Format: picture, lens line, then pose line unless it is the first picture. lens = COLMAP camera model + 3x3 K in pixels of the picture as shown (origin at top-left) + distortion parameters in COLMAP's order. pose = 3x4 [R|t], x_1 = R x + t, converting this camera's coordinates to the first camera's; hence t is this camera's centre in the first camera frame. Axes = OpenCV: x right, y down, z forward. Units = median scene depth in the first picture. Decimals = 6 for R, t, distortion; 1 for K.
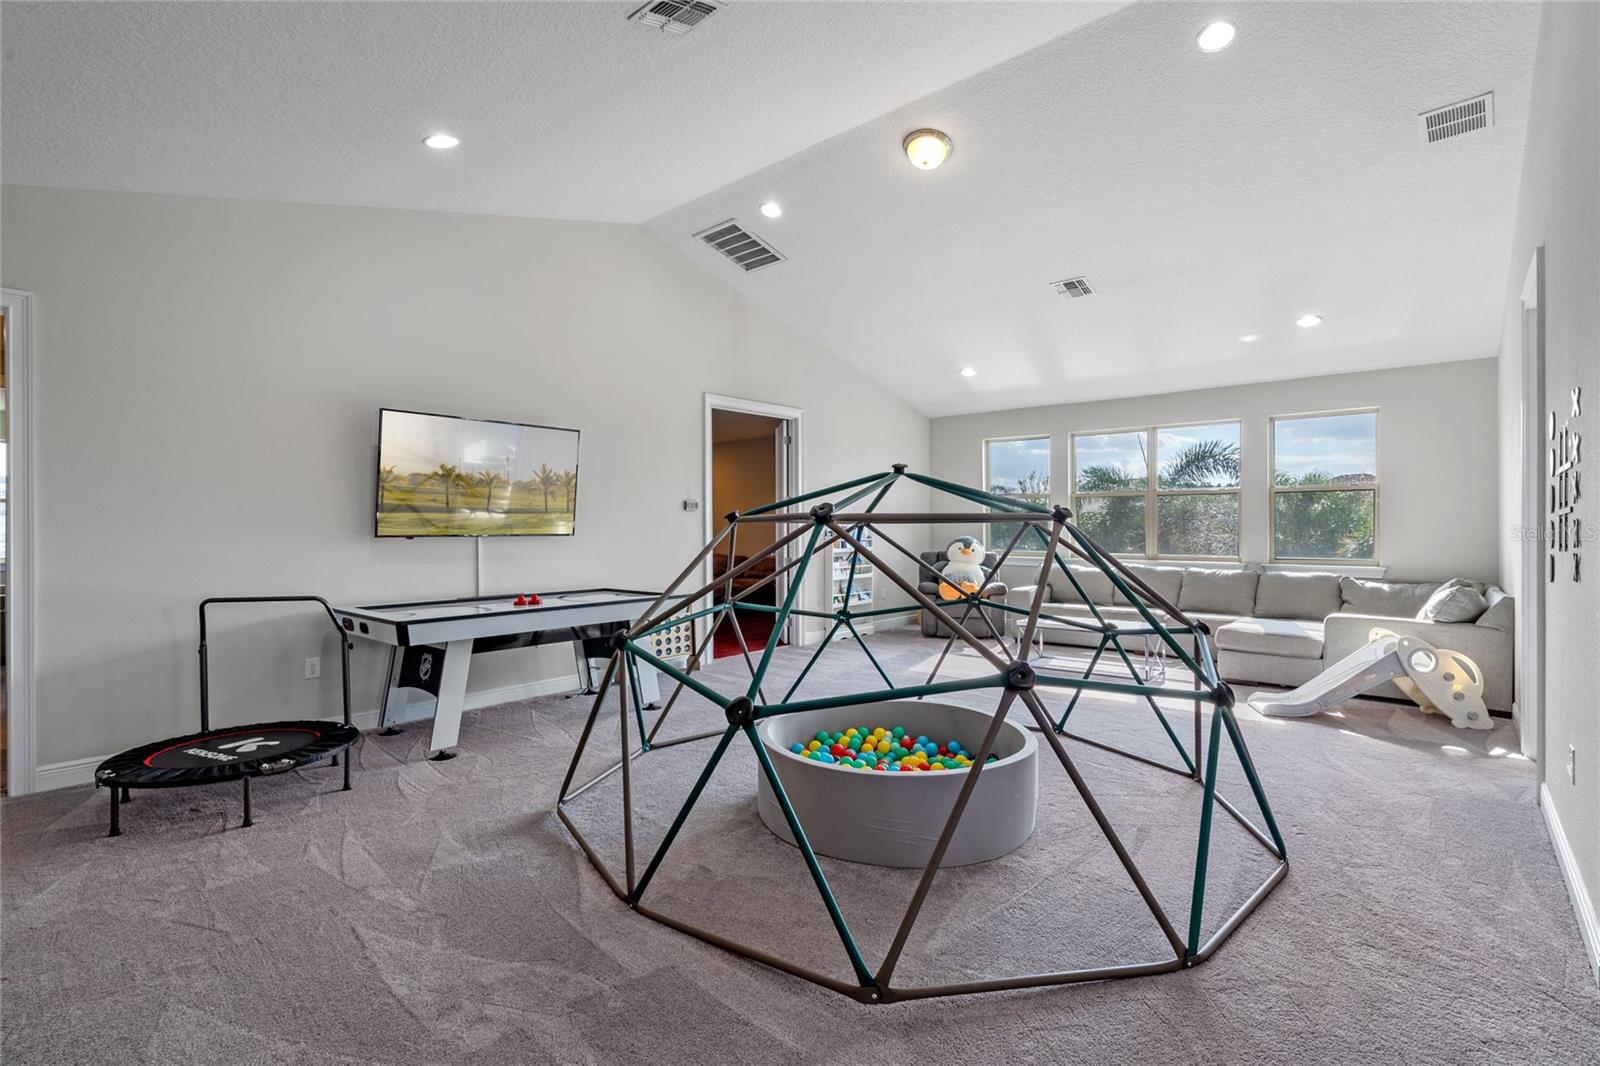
lens RADIAL K [[735.0, 0, 806.2], [0, 735.0, 523.1], [0, 0, 1]] dist [-0.012281, 0.004515]
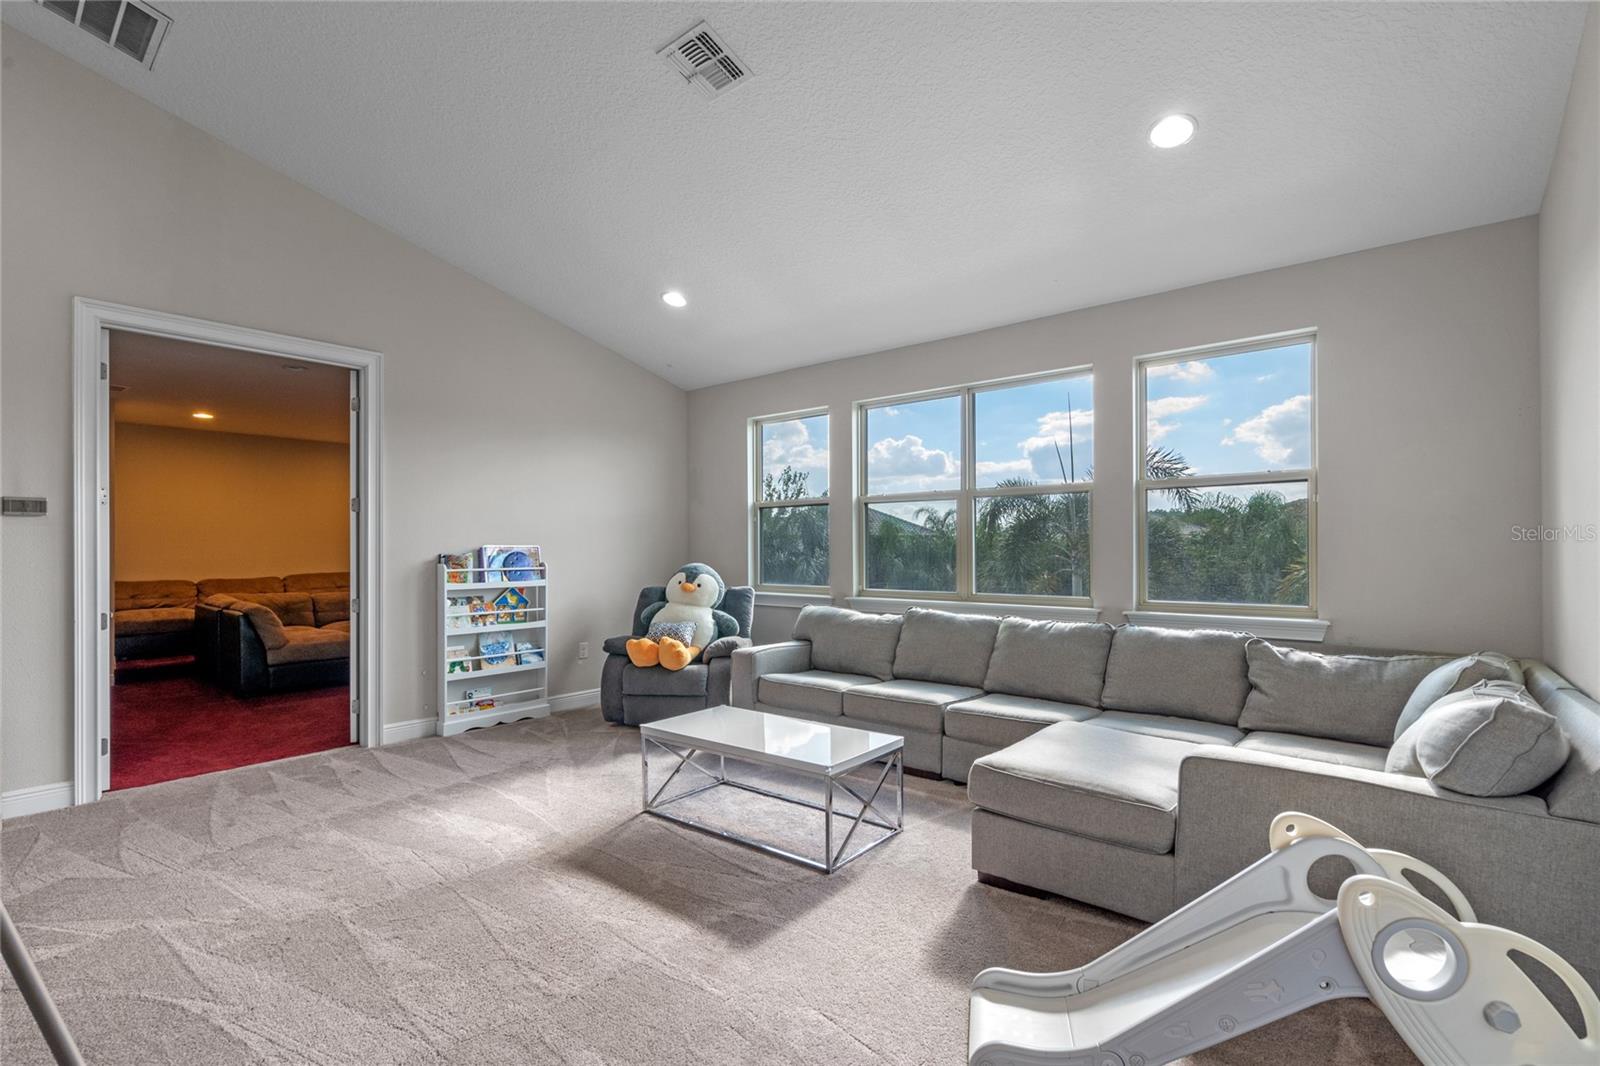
lens RADIAL K [[735.0, 0, 800.4], [0, 735.0, 547.5], [0, 0, 1]] dist [-0.012281, 0.004515]
pose [[0.999533, -0.000463, 0.030566, 0.353609], [0.000527, 0.999998, -0.002079, 0.006741], [-0.030565, 0.002094, 0.999531, 0.431880]]
